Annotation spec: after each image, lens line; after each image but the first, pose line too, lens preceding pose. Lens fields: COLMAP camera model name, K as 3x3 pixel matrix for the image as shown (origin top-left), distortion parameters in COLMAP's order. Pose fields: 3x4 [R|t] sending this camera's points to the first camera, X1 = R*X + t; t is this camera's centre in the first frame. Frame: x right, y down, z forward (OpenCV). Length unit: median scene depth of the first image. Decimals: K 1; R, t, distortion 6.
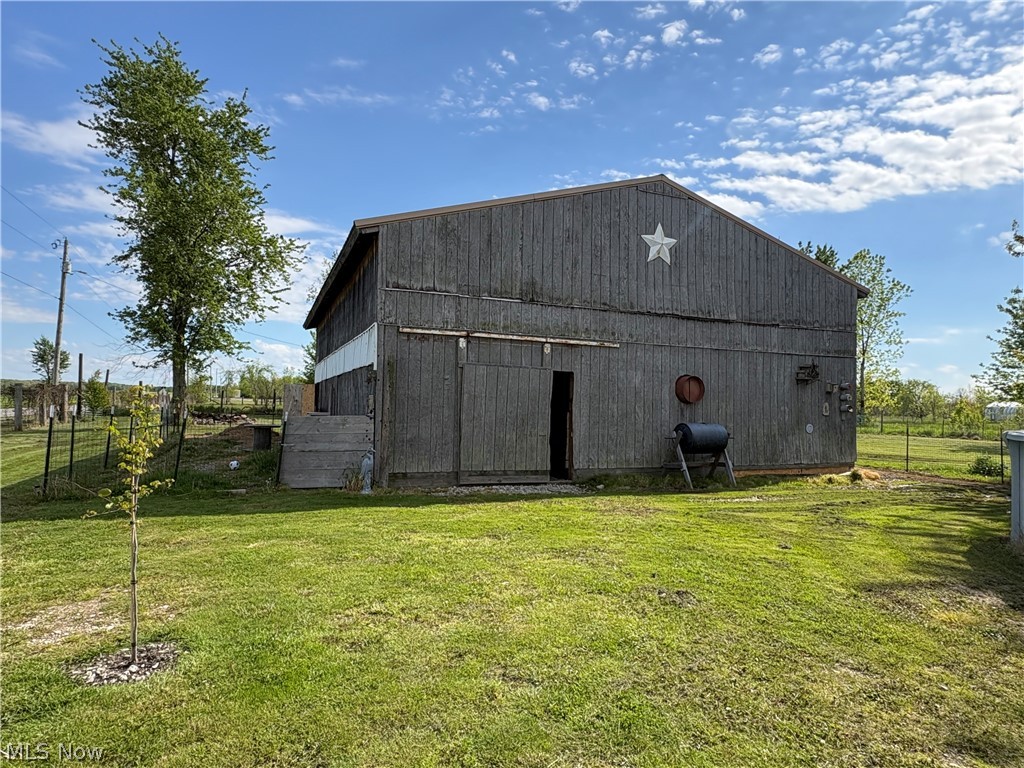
lens RADIAL K [[588.7, 0, 508.6], [0, 588.7, 391.5], [0, 0, 1]] dist [0.007554, -0.001754]
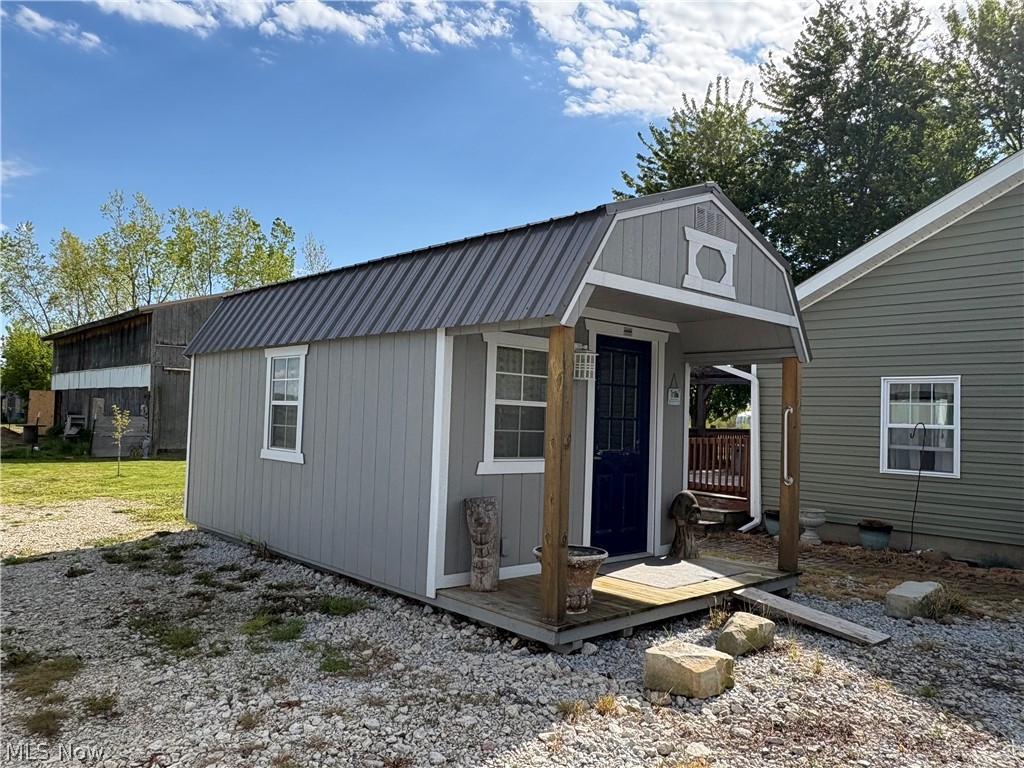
lens RADIAL K [[766.1, 0, 511.3], [0, 766.1, 390.5], [0, 0, 1]] dist [0.003912, -0.000437]
pose [[0.945475, 0.012861, 0.325440, 0.018242], [-0.012197, 0.999917, -0.004081, -0.014209], [-0.325466, -0.000111, 0.945554, -0.528878]]
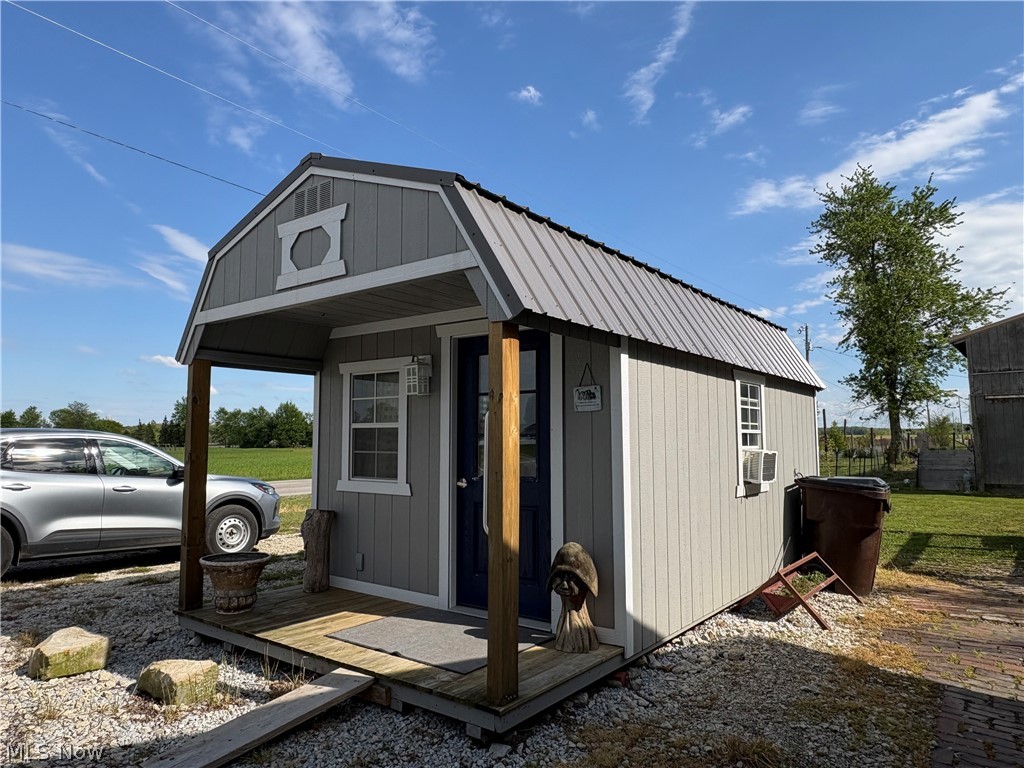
lens RADIAL K [[677.7, 0, 510.1], [0, 677.7, 387.3], [0, 0, 1]] dist [-0.009009, 0.003751]
pose [[0.481740, -0.098411, -0.870771, 0.290162], [0.037201, 0.995075, -0.091878, -0.002722], [0.875524, 0.011868, 0.483029, -0.383584]]
